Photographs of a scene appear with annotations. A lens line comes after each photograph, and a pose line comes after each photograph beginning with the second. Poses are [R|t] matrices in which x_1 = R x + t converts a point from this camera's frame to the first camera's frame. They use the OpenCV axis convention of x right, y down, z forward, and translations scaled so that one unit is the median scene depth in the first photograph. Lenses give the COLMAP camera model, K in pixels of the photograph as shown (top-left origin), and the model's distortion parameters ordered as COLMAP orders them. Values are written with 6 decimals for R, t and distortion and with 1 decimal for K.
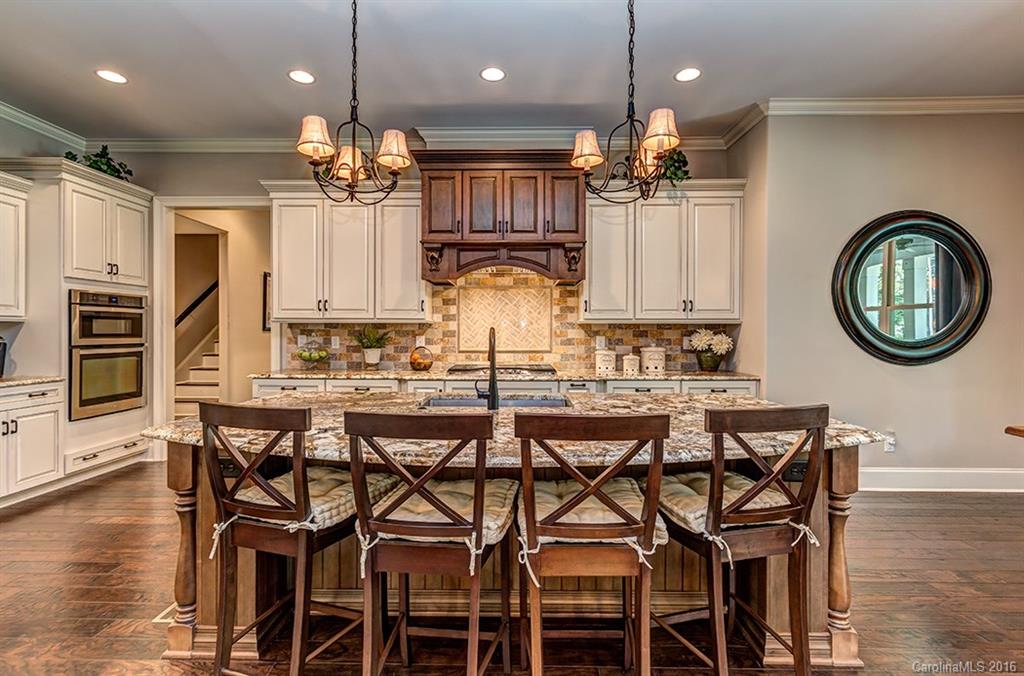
lens RADIAL K [[475.2, 0, 508.3], [0, 475.2, 338.6], [0, 0, 1]] dist [0.006866, 0.001026]
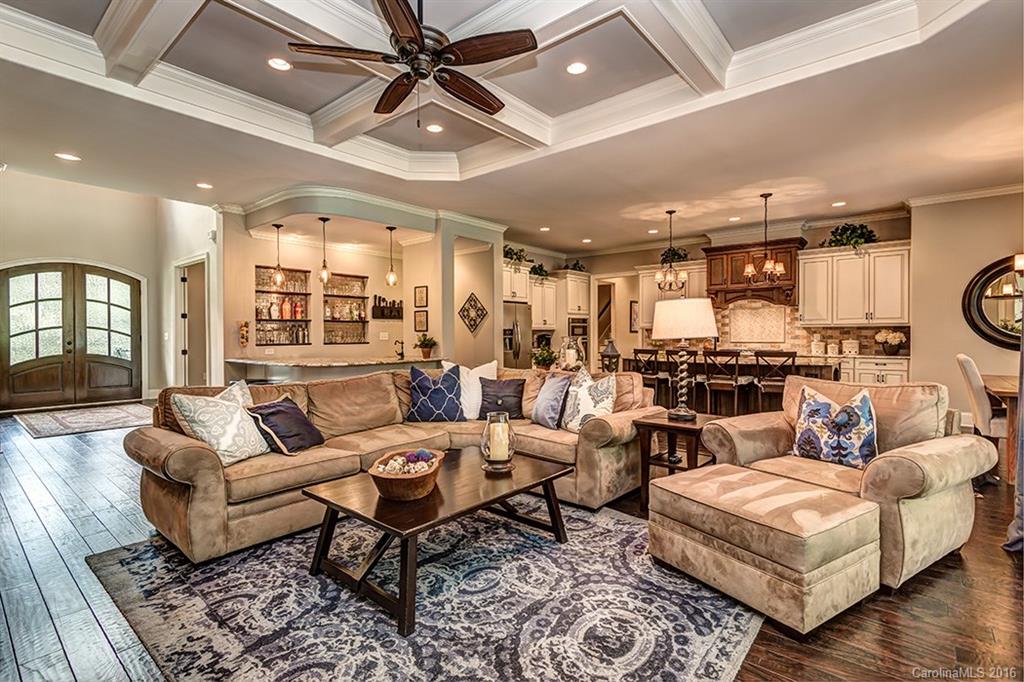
lens RADIAL K [[475.2, 0, 512.2], [0, 475.2, 337.2], [0, 0, 1]] dist [0.006866, 0.001026]
pose [[0.779255, -0.001175, -0.626706, 0.433543], [-0.001356, 0.999993, -0.003561, 0.014822], [0.626706, 0.003625, 0.779247, -1.102282]]
